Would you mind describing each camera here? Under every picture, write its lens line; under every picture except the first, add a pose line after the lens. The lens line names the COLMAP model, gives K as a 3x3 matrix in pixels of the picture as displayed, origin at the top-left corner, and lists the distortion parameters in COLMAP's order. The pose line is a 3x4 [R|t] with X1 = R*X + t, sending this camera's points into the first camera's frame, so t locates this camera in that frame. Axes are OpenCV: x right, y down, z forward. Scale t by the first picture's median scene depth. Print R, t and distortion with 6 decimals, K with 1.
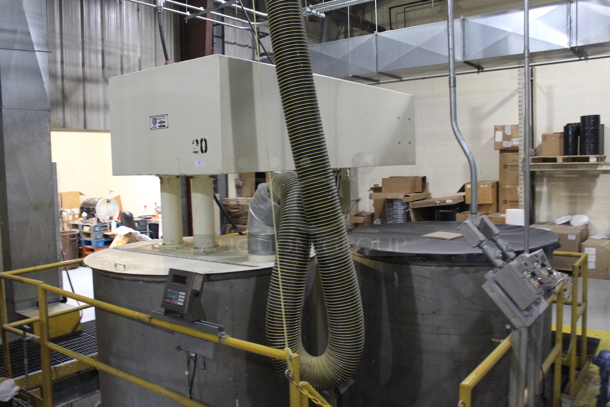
lens RADIAL K [[519.7, 0, 302.5], [0, 519.7, 202.5], [0, 0, 1]] dist [-0.126340, 0.096035]
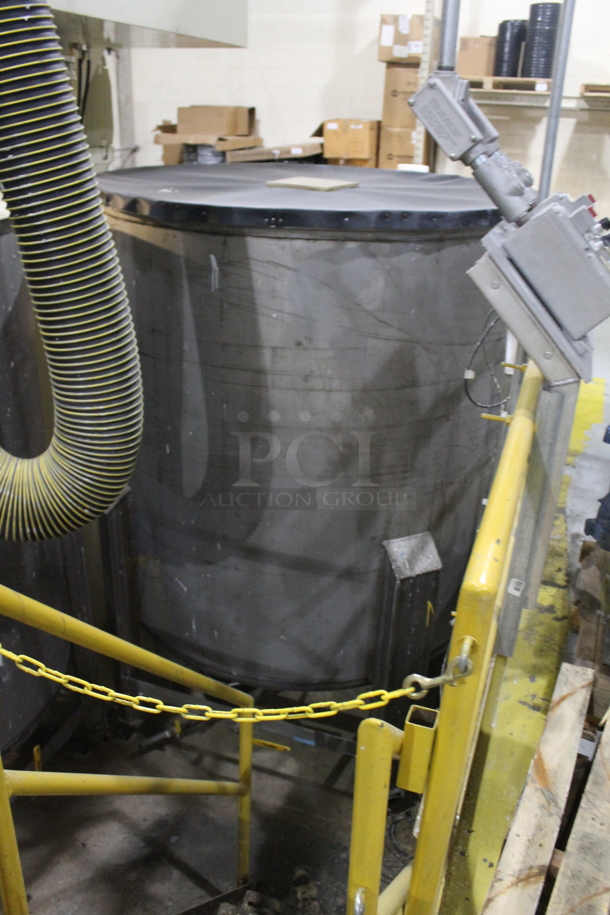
lens RADIAL K [[779.5, 0, 337.8], [0, 779.5, 454.0], [0, 0, 1]] dist [-0.126340, 0.096035]
pose [[0.939289, -0.073859, 0.335085, 0.046085], [-0.046098, 0.940543, 0.336533, 0.065964], [-0.340017, -0.331548, 0.880036, 0.318227]]
